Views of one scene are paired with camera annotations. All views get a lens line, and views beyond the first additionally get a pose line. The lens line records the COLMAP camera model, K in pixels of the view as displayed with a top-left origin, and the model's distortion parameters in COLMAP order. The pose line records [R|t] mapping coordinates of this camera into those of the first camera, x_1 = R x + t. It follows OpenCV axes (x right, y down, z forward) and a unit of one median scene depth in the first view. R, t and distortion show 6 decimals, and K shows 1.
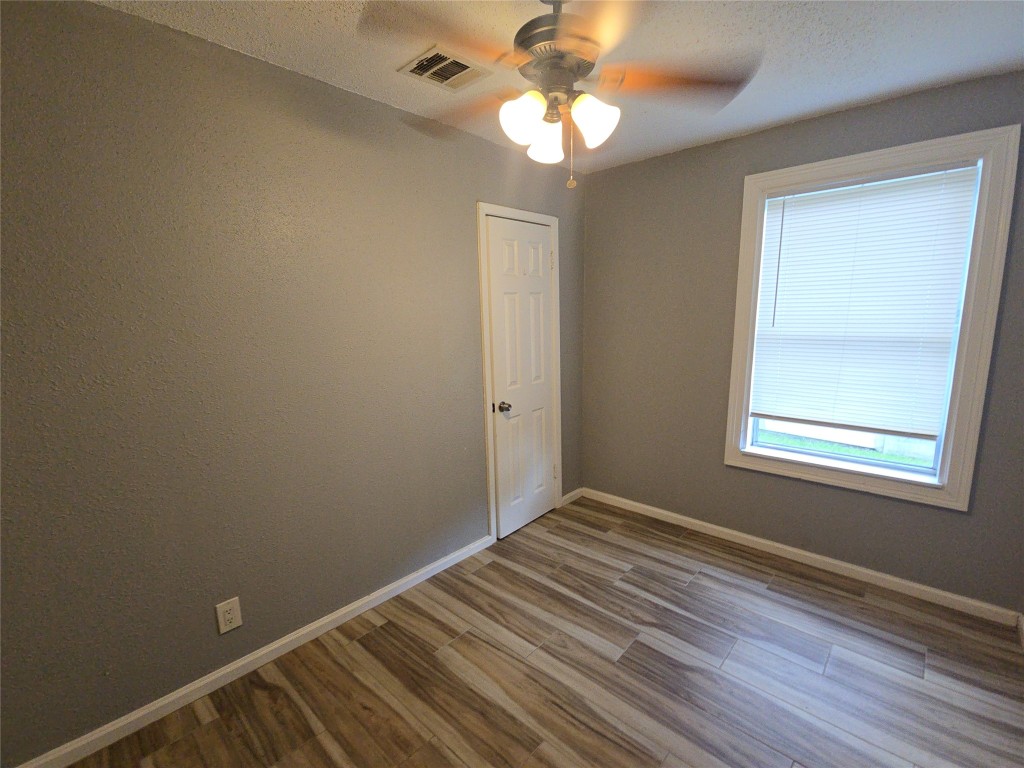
lens RADIAL K [[472.0, 0, 511.8], [0, 472.0, 390.5], [0, 0, 1]] dist [0.001623, -0.002240]
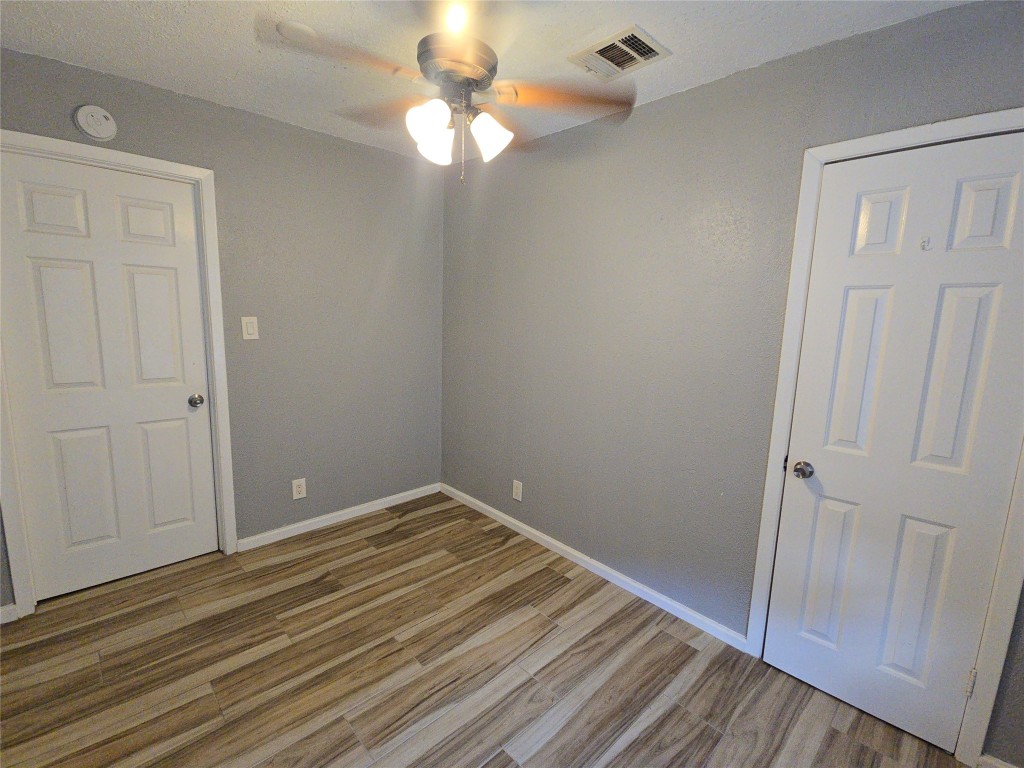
lens RADIAL K [[472.0, 0, 511.8], [0, 472.0, 390.5], [0, 0, 1]] dist [0.001623, -0.002240]
pose [[-0.086651, 0.183737, -0.979149, 0.808181], [-0.195921, 0.960509, 0.197577, -0.153022], [0.976784, 0.208956, -0.047231, 0.840762]]
